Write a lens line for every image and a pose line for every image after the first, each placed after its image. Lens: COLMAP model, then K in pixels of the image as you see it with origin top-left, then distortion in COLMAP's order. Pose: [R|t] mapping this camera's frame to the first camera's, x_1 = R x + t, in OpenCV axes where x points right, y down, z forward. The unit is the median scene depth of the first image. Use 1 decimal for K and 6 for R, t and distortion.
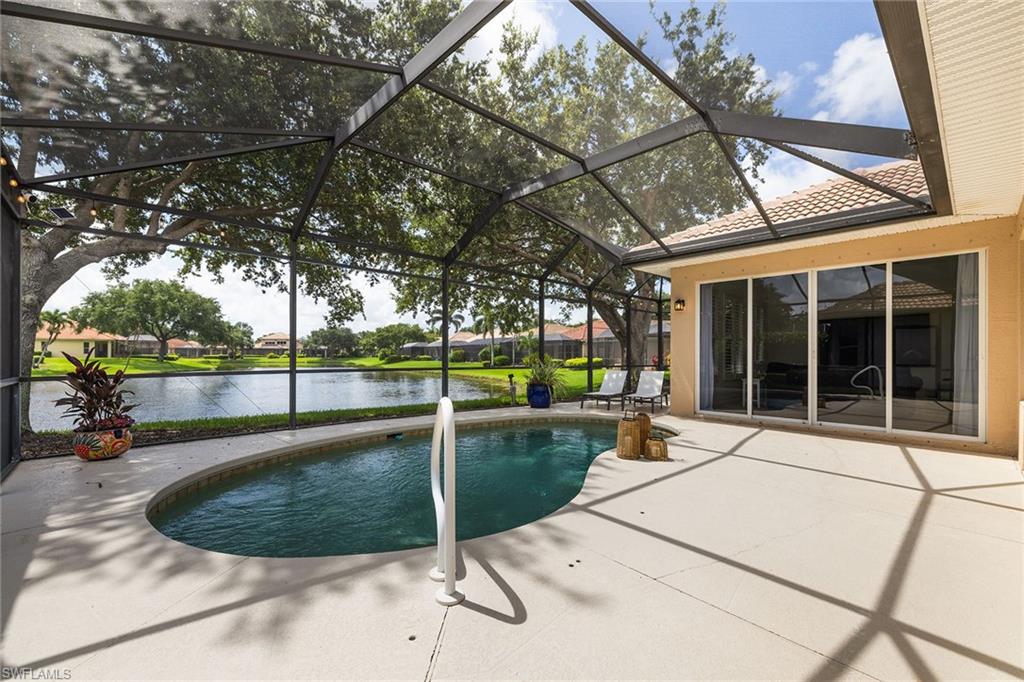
lens RADIAL K [[435.5, 0, 512.6], [0, 435.5, 354.4], [0, 0, 1]] dist [0.001432, 0.000268]
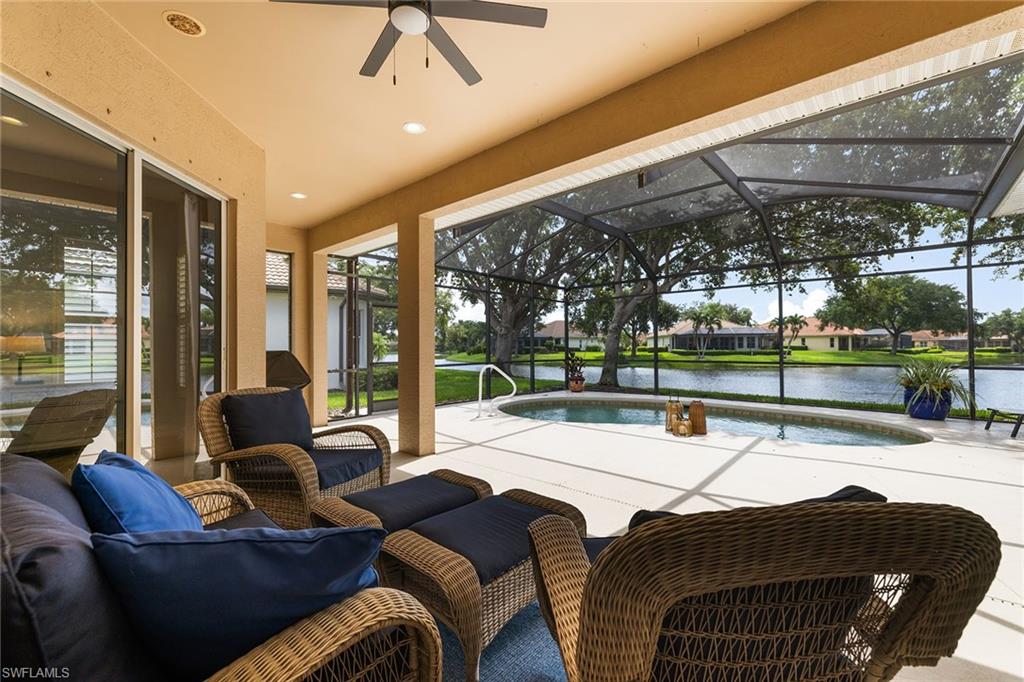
lens RADIAL K [[430.0, 0, 512.0], [0, 430.0, 341.0], [0, 0, 1]] dist [0.008597, 0.000126]
pose [[0.088098, -0.020661, -0.995898, 0.122276], [0.006108, 0.999777, -0.020201, -0.000476], [0.996093, -0.004304, 0.088204, 0.034189]]
